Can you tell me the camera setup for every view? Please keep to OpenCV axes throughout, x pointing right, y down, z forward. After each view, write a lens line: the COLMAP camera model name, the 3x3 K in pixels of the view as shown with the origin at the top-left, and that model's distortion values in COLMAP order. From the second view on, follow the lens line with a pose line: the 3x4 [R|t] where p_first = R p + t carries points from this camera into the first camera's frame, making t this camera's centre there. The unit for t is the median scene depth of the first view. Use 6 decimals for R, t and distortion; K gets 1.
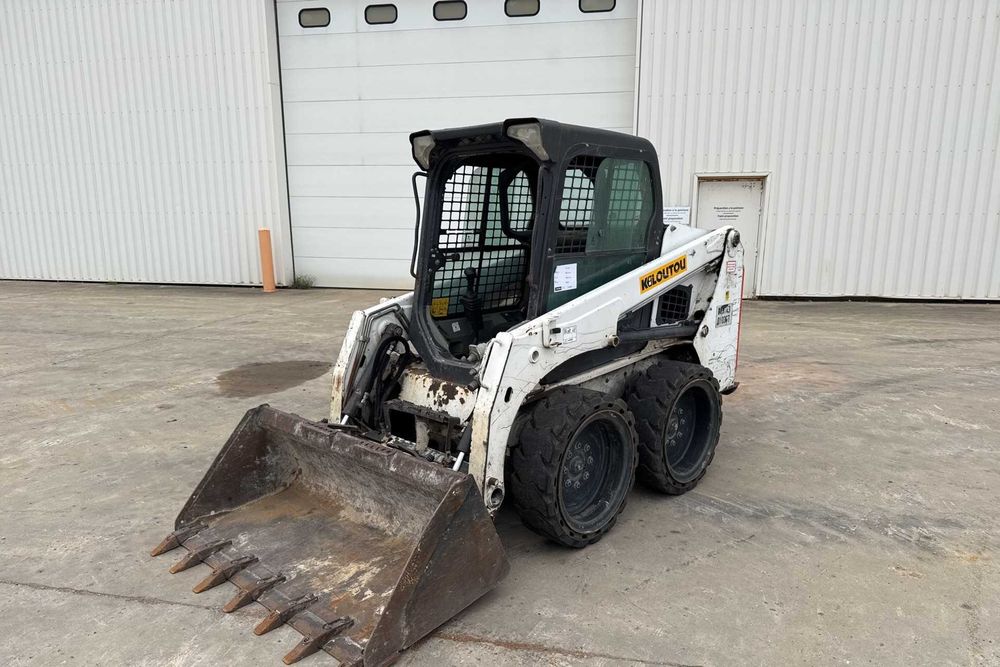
lens RADIAL K [[689.9, 0, 494.8], [0, 689.9, 372.7], [0, 0, 1]] dist [0.084849, -0.000500]
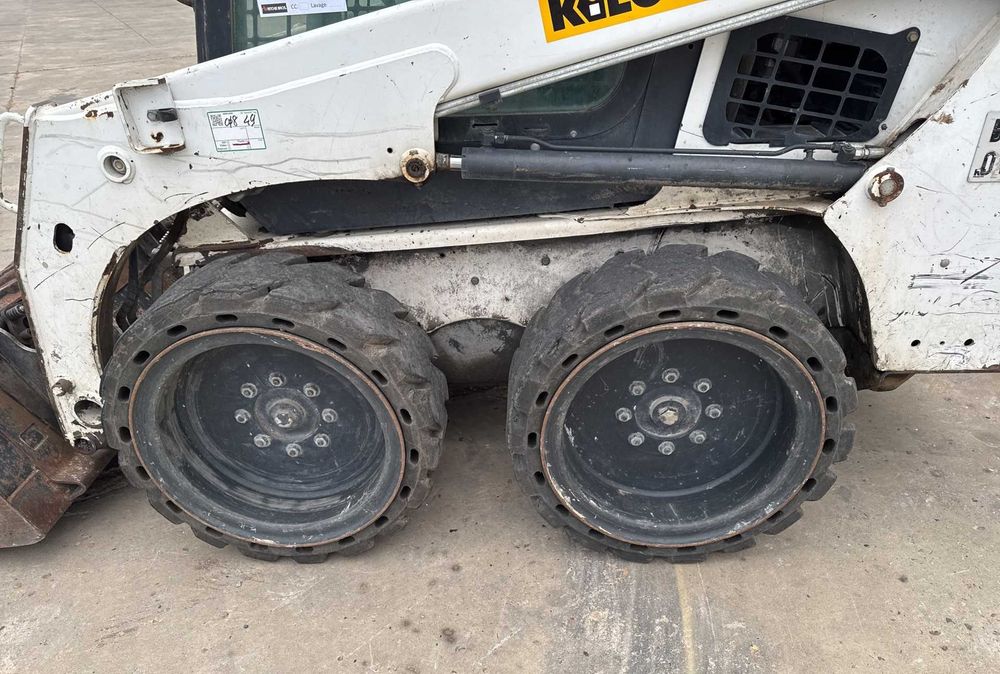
lens RADIAL K [[706.0, 0, 506.7], [0, 706.0, 384.8], [0, 0, 1]] dist [0.042617, -0.046479]
pose [[0.669864, 0.378203, -0.638940, 0.519202], [-0.135246, 0.908300, 0.395852, -0.101793], [0.730062, -0.178753, 0.659588, 0.764090]]
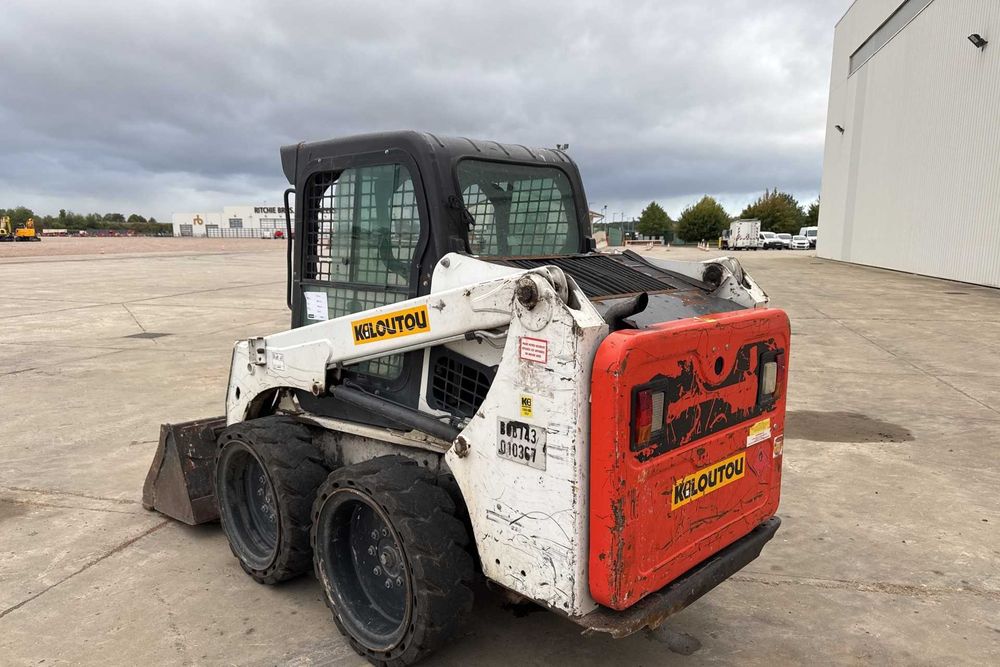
lens RADIAL K [[707.4, 0, 476.3], [0, 707.4, 361.1], [0, 0, 1]] dist [0.067831, -0.047185]
pose [[-0.037311, 0.178506, -0.983231, 1.016663], [-0.211294, 0.960261, 0.182353, -0.279238], [0.976710, 0.214554, 0.001889, 1.198675]]
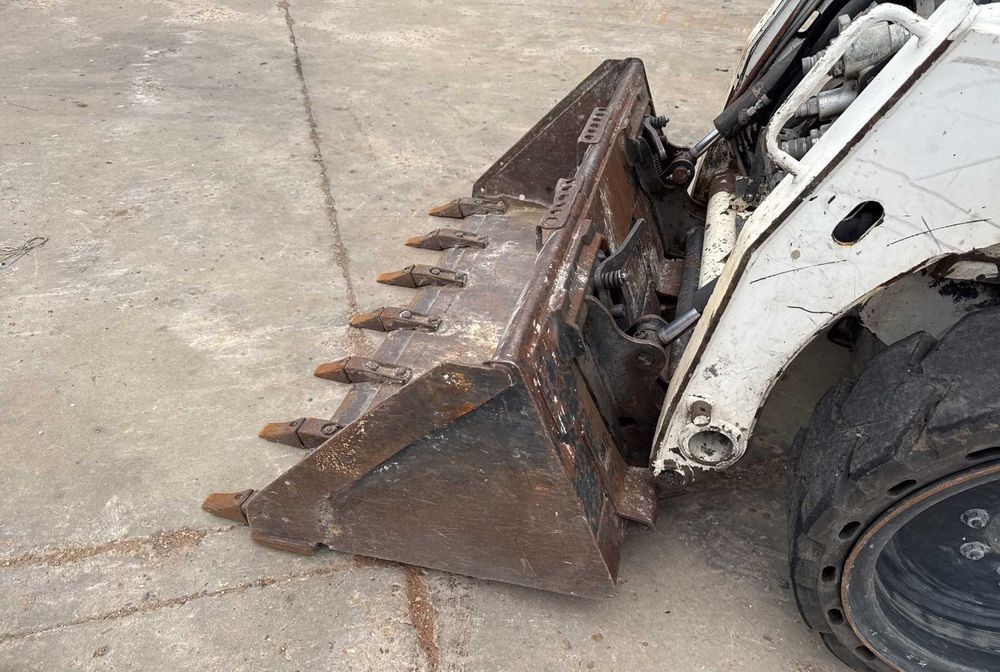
lens RADIAL K [[706.0, 0, 506.7], [0, 706.0, 383.8], [0, 0, 1]] dist [0.042617, -0.046479]
pose [[0.485960, 0.591815, -0.643116, 0.164984], [-0.241573, 0.798135, 0.551927, -0.041507], [0.839932, -0.112854, 0.530828, 0.604082]]
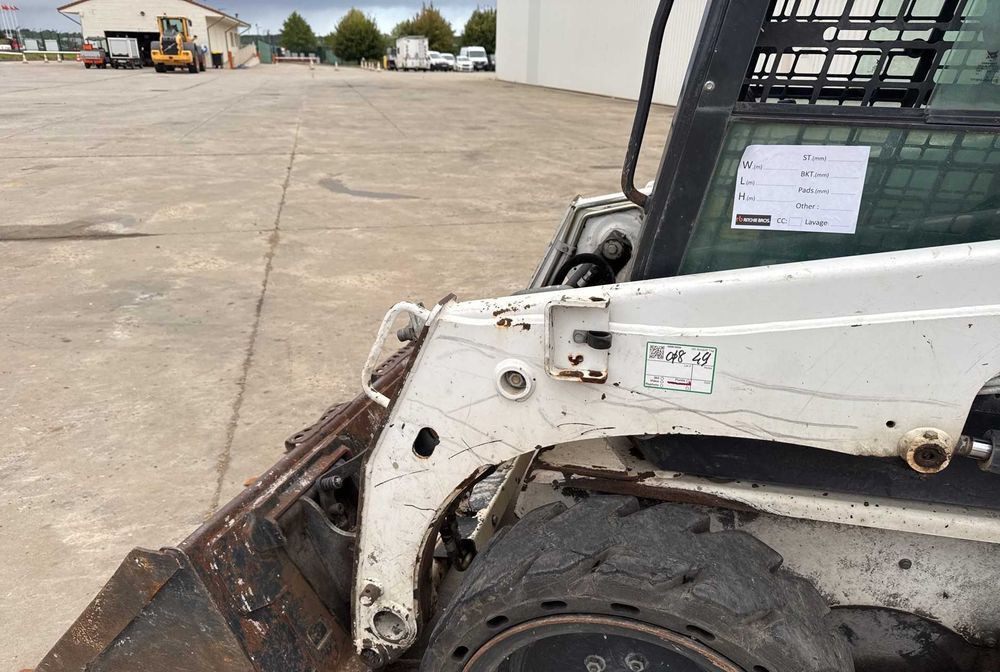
lens RADIAL K [[711.8, 0, 500.8], [0, 711.8, 381.2], [0, 0, 1]] dist [0.104373, -0.155725]
pose [[0.433845, 0.380661, -0.816625, 0.329979], [-0.211198, 0.924079, 0.318548, -0.130758], [0.875885, 0.034269, 0.481302, 0.723561]]
